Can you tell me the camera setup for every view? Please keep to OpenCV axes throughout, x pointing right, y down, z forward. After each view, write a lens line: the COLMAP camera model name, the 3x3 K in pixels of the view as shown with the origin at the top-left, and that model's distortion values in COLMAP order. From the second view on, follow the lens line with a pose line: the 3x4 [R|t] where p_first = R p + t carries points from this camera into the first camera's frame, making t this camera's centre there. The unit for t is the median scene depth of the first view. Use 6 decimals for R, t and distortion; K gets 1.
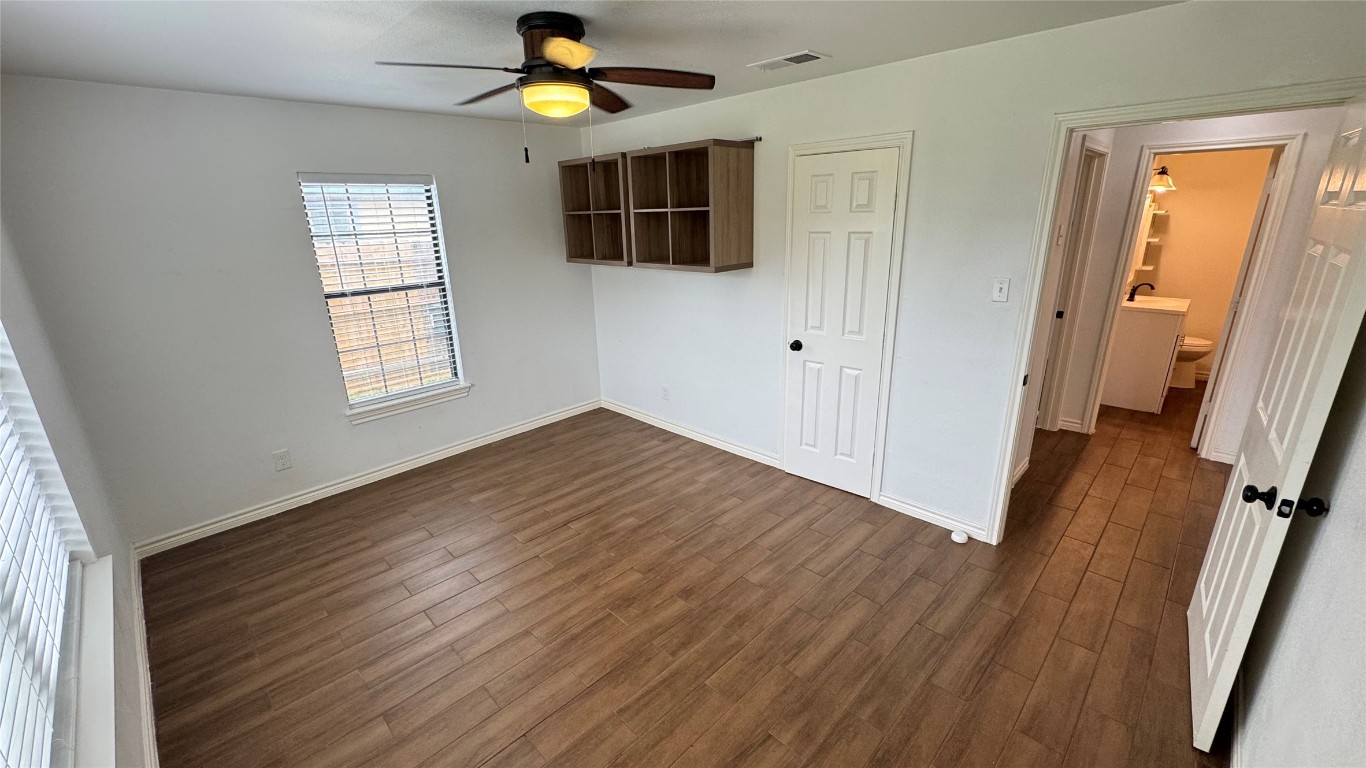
lens RADIAL K [[543.5, 0, 681.1], [0, 543.5, 383.1], [0, 0, 1]] dist [-0.001348, -0.000150]
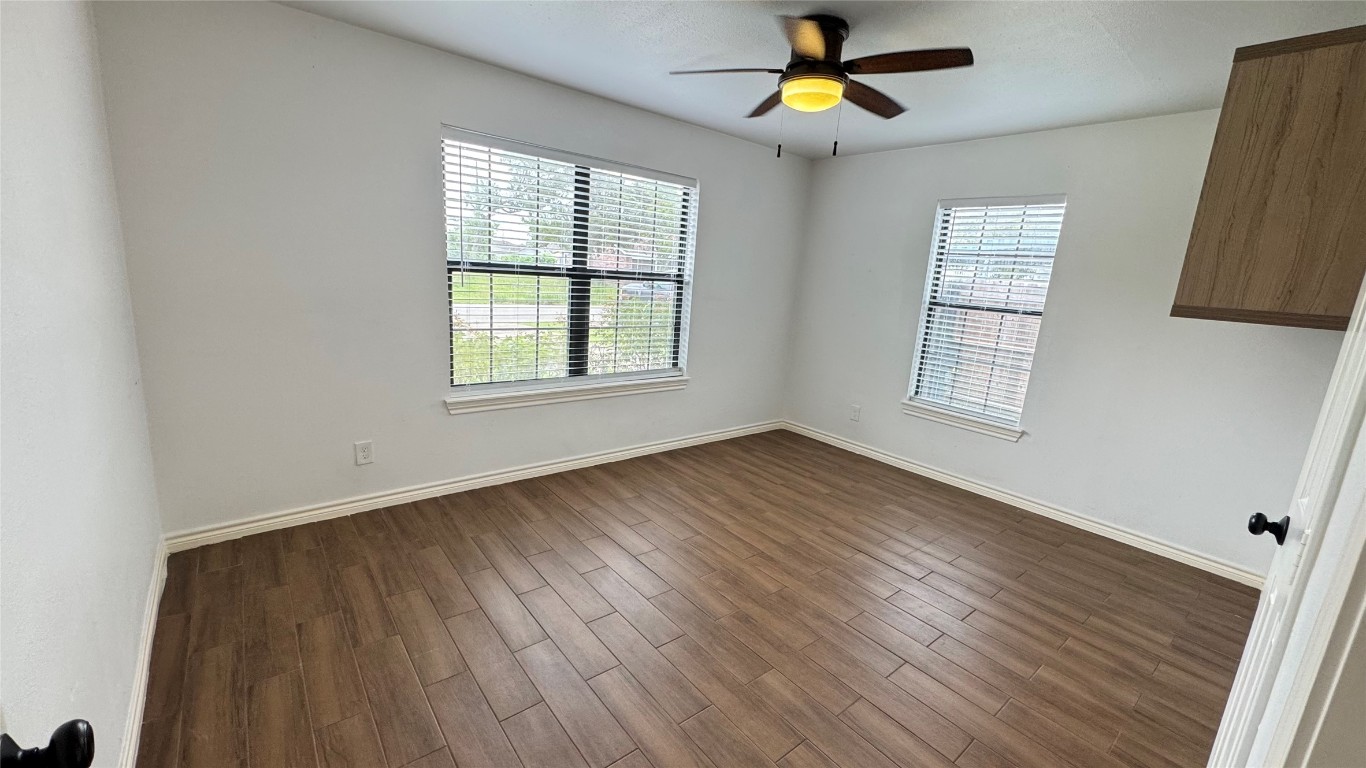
lens RADIAL K [[543.5, 0, 681.1], [0, 543.5, 383.1], [0, 0, 1]] dist [-0.001348, -0.000150]
pose [[-0.103299, 0.226066, -0.968620, 0.596464], [-0.359258, 0.899608, 0.248272, -0.104381], [0.927504, 0.373630, -0.011712, 0.588981]]
